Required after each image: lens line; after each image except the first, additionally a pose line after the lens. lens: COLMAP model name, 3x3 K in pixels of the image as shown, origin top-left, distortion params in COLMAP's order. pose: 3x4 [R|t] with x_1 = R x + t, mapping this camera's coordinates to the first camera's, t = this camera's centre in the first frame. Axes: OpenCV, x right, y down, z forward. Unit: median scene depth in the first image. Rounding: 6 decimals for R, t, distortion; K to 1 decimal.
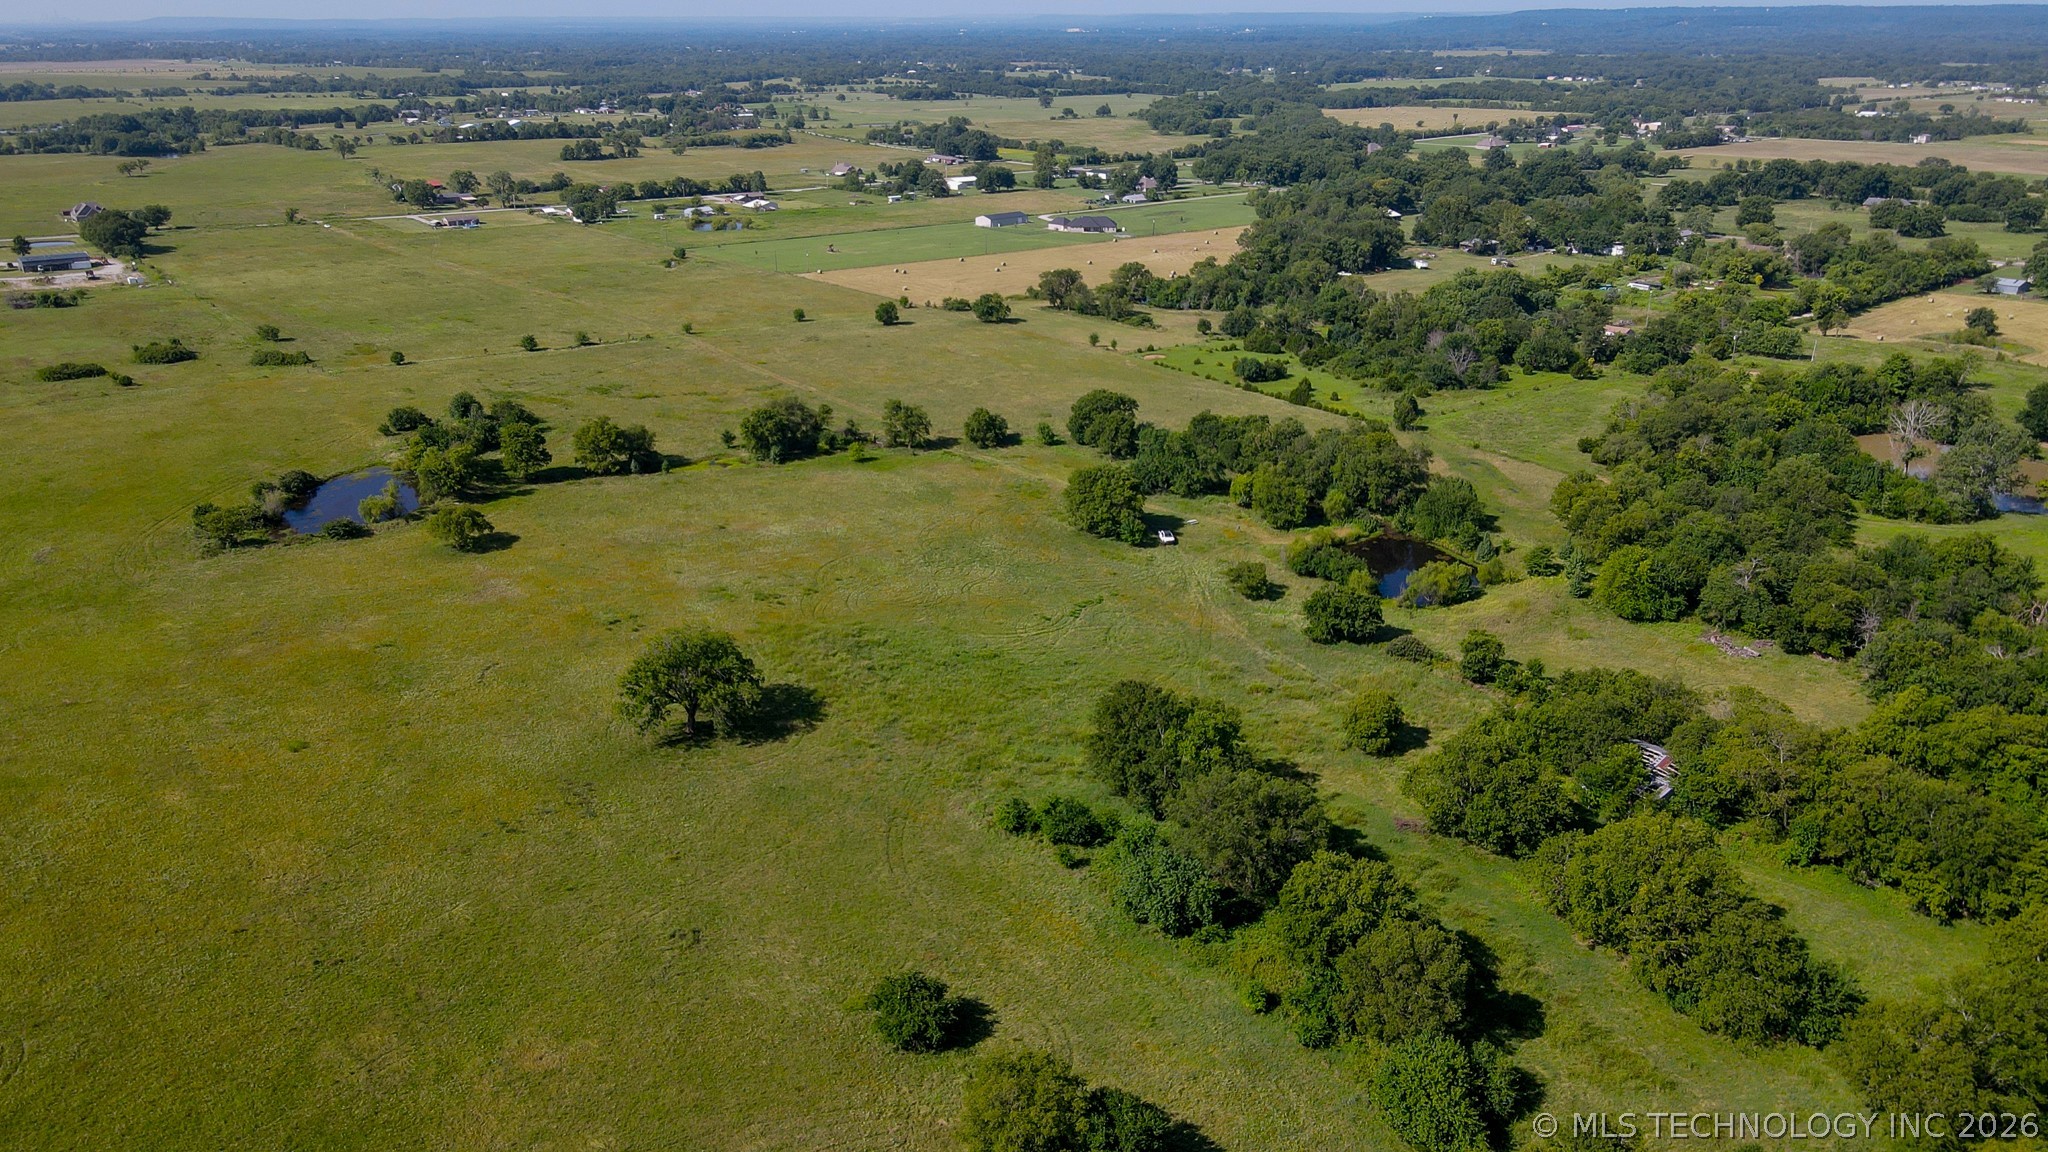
lens RADIAL K [[1514.3, 0, 1034.4], [0, 1514.3, 580.6], [0, 0, 1]] dist [-0.011200, 0.062876]
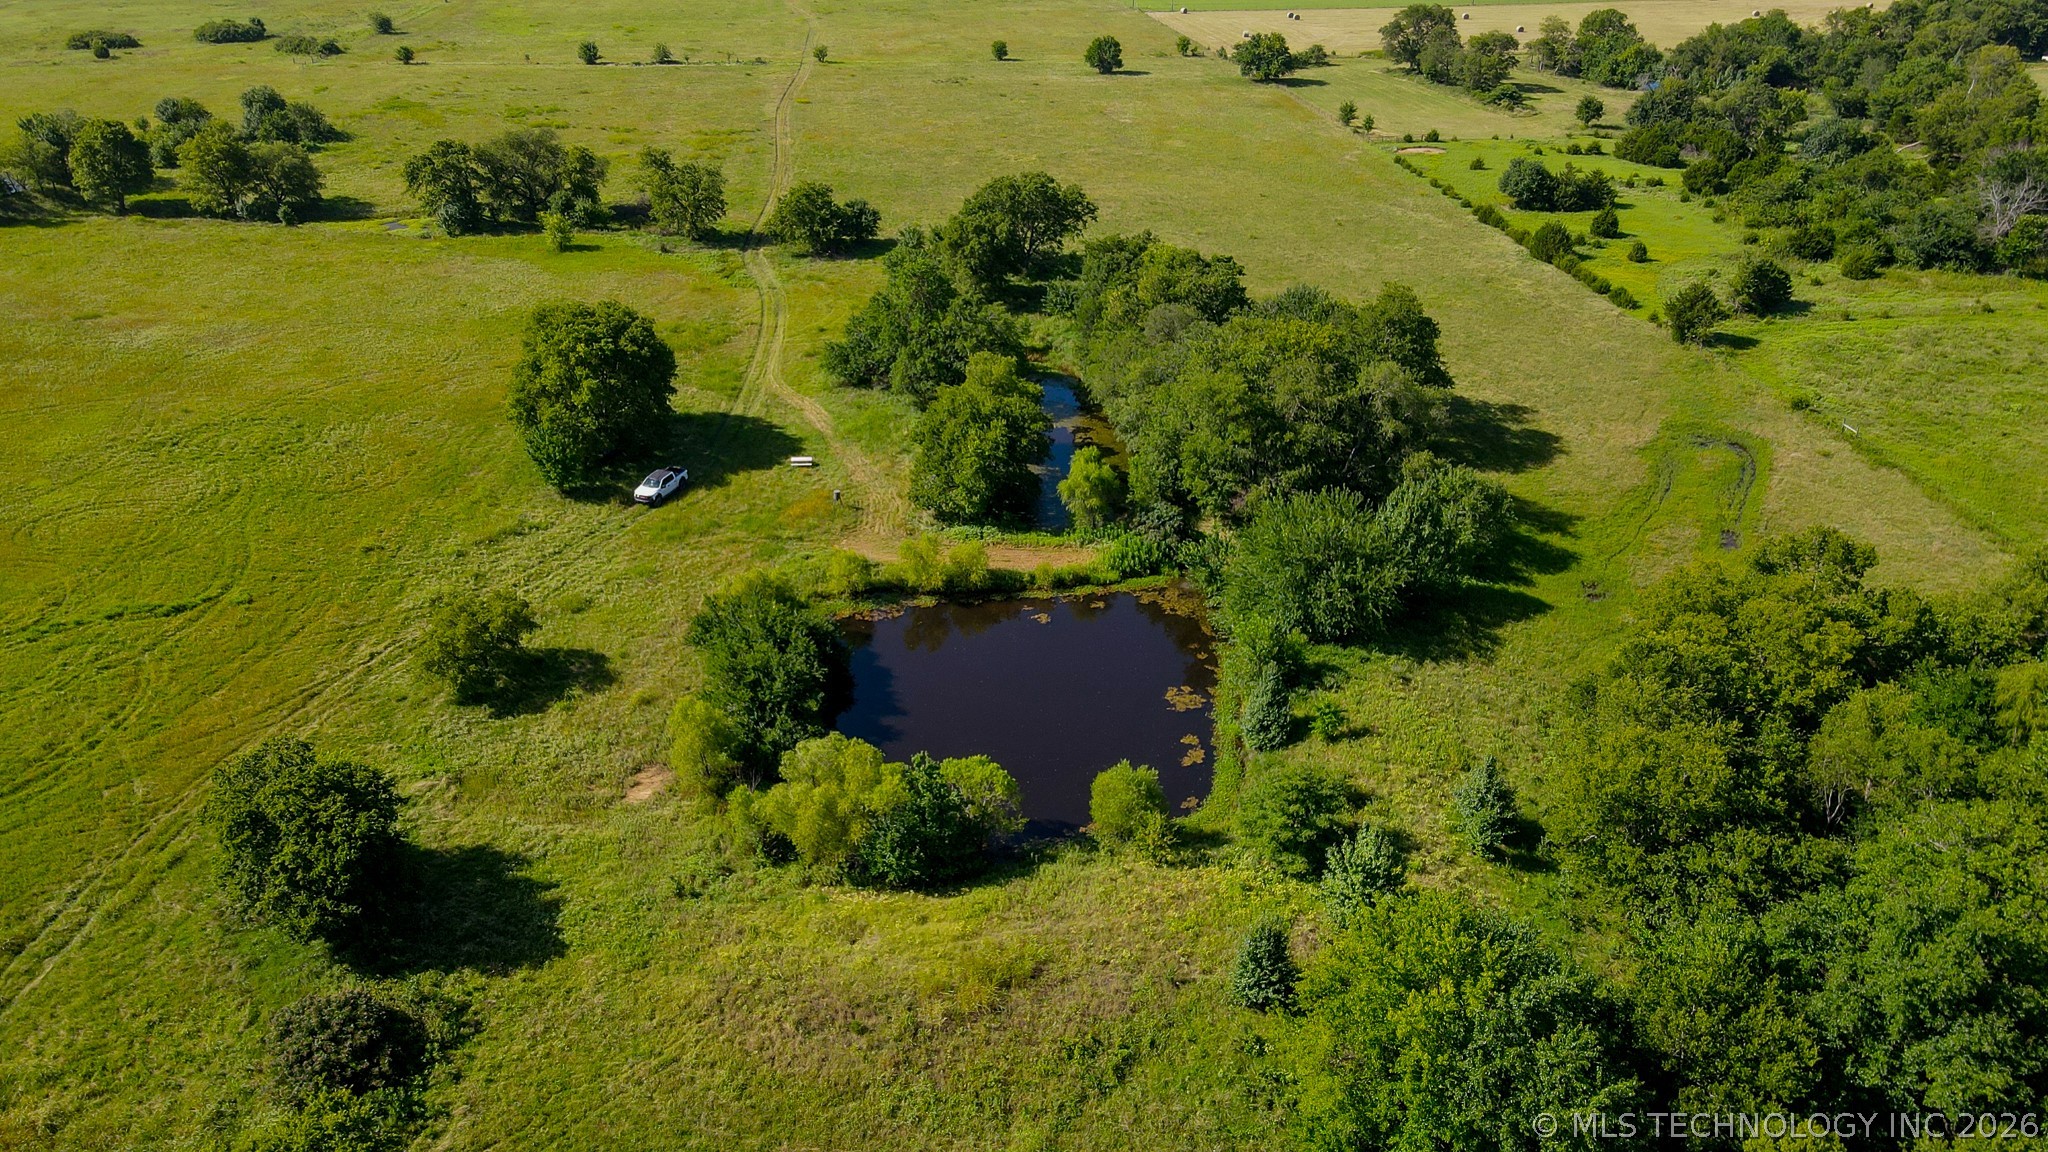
lens RADIAL K [[1494.8, 0, 1024.0], [0, 1494.8, 576.0], [0, 0, 1]] dist [0.011201, 0.006464]
pose [[0.848916, 0.225629, -0.477946, 0.274530], [-0.168045, 0.972598, 0.160668, -0.063733], [0.501101, -0.056078, 0.863570, 0.474006]]
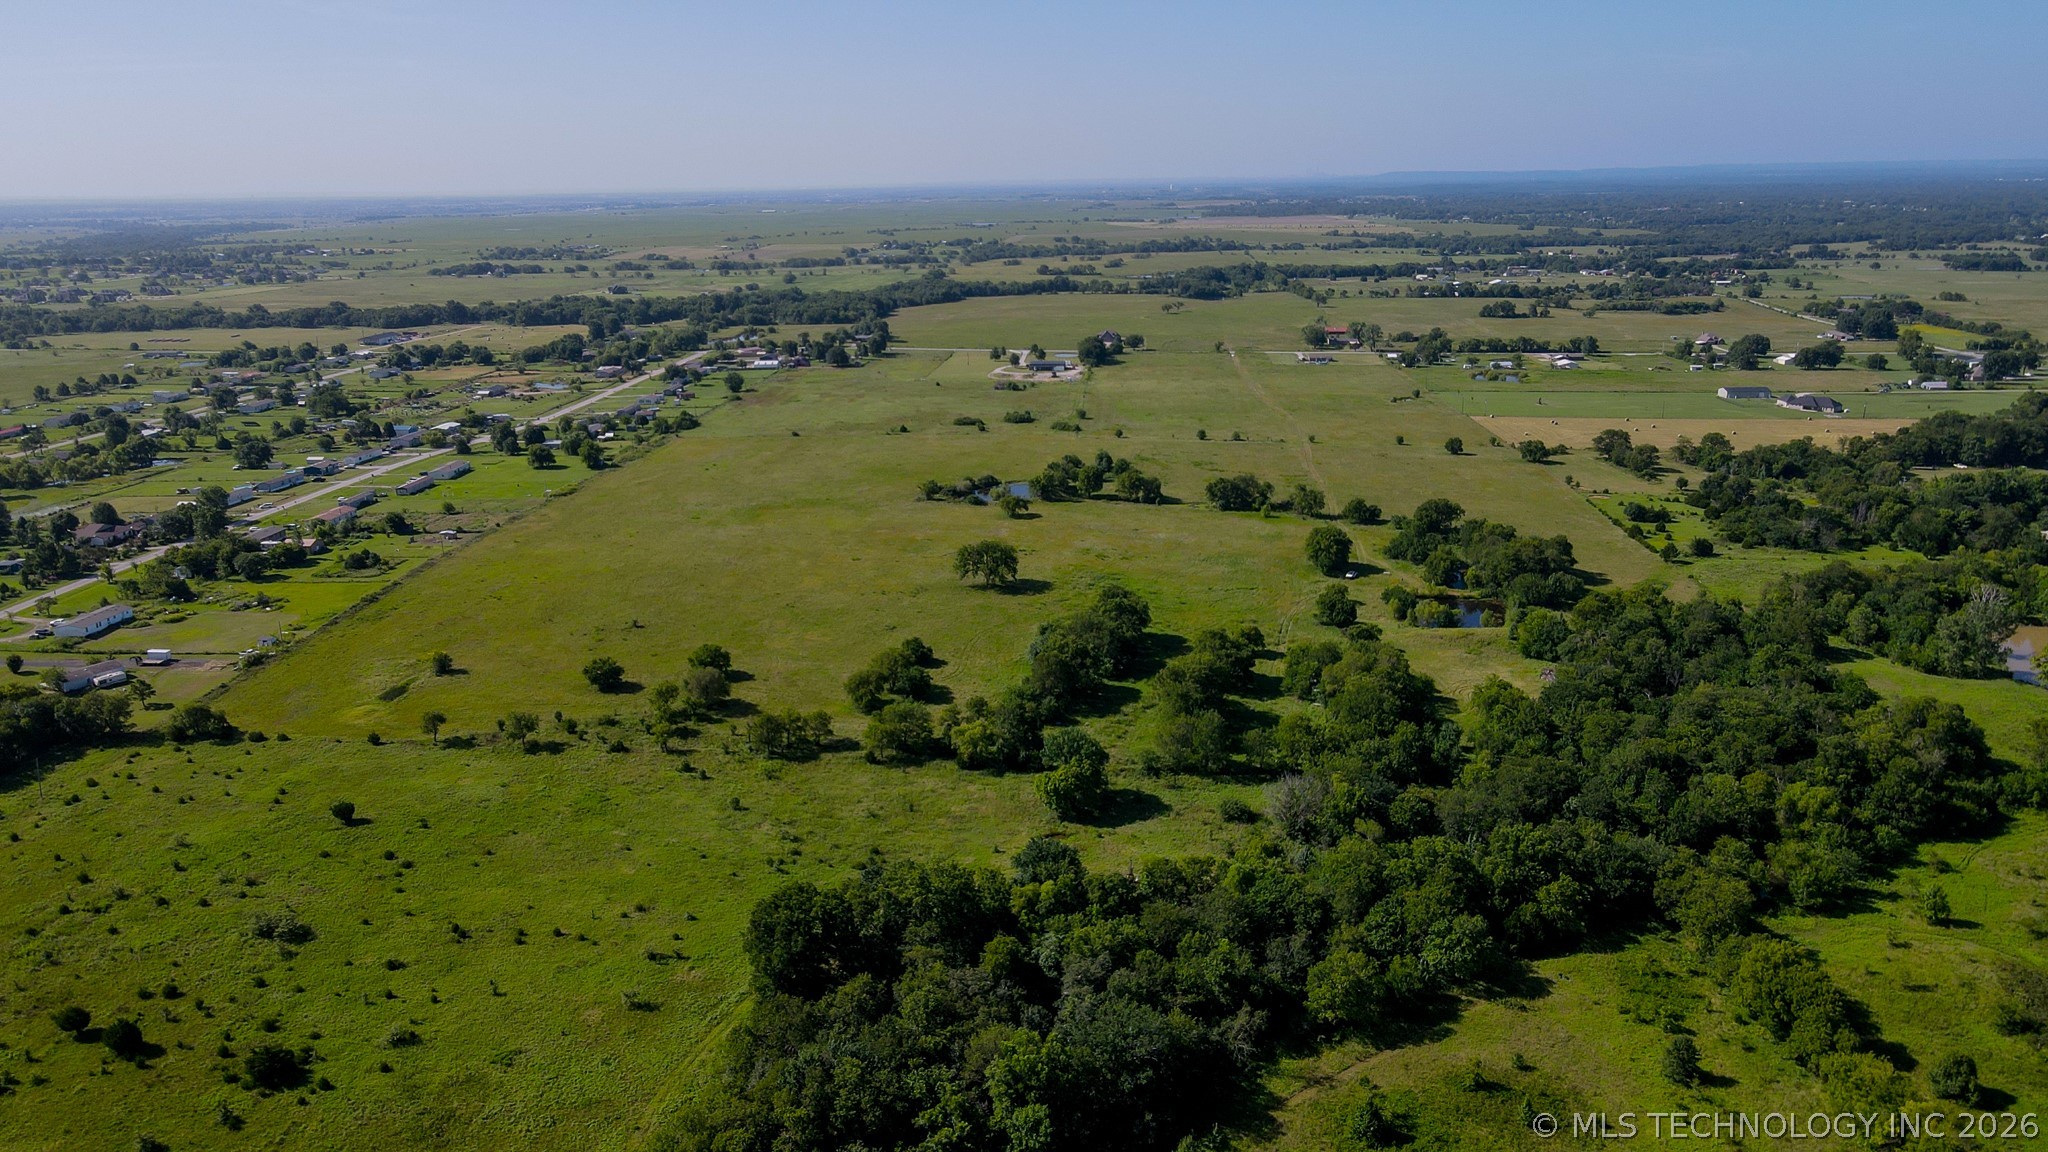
lens RADIAL K [[1581.0, 0, 1040.7], [0, 1581.0, 580.7], [0, 0, 1]] dist [-0.004659, 0.038340]
pose [[0.747366, 0.164006, -0.643853, 0.656101], [-0.224622, 0.974365, -0.012538, 0.051697], [0.625291, 0.153994, 0.765047, -0.358295]]
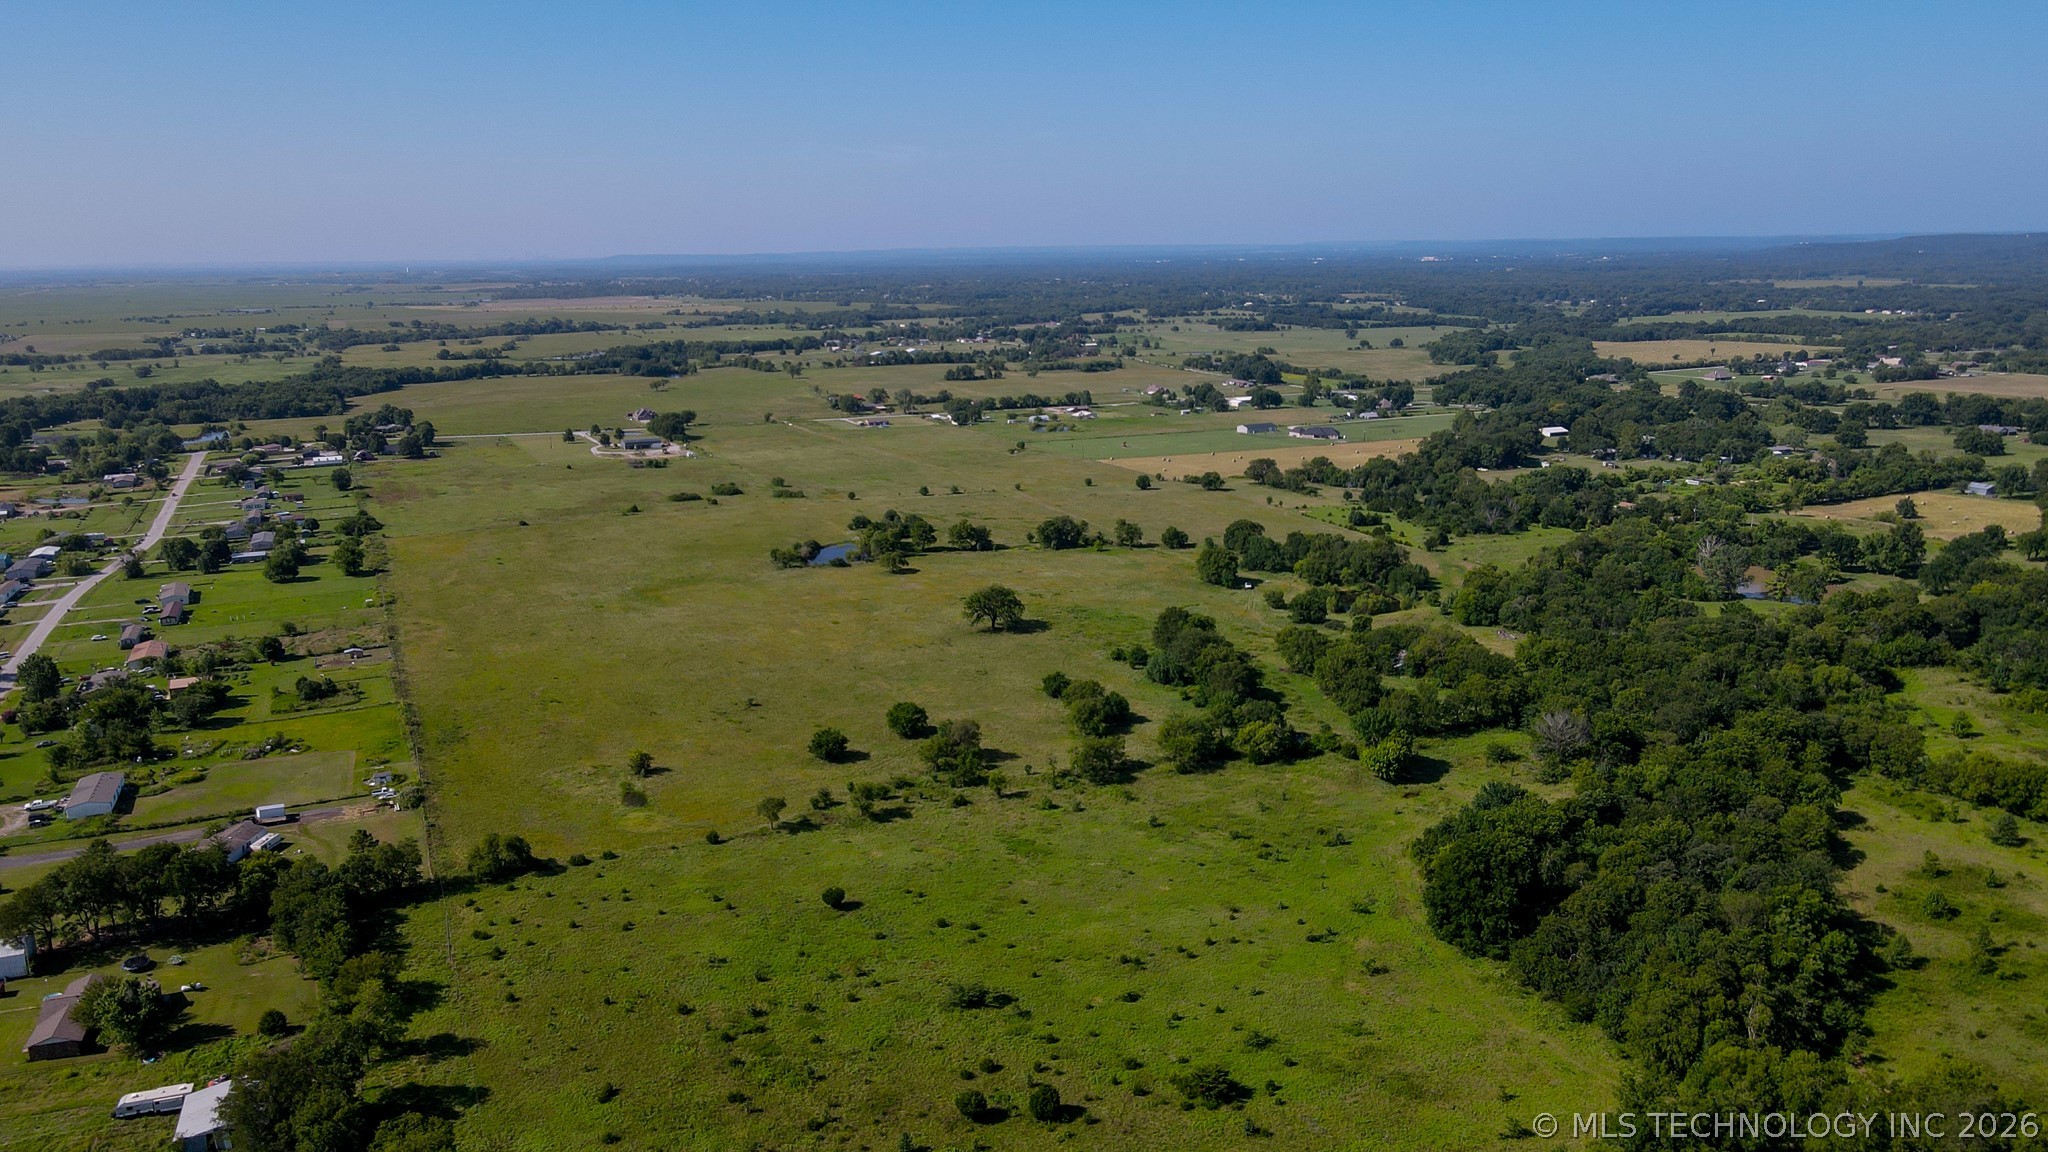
lens RADIAL K [[1561.5, 0, 1071.4], [0, 1561.5, 580.1], [0, 0, 1]] dist [-0.033706, 0.102790]
pose [[0.978501, 0.037831, -0.202741, 0.186825], [-0.066095, 0.988706, -0.134509, 0.168640], [0.195363, 0.145018, 0.969950, -0.654388]]
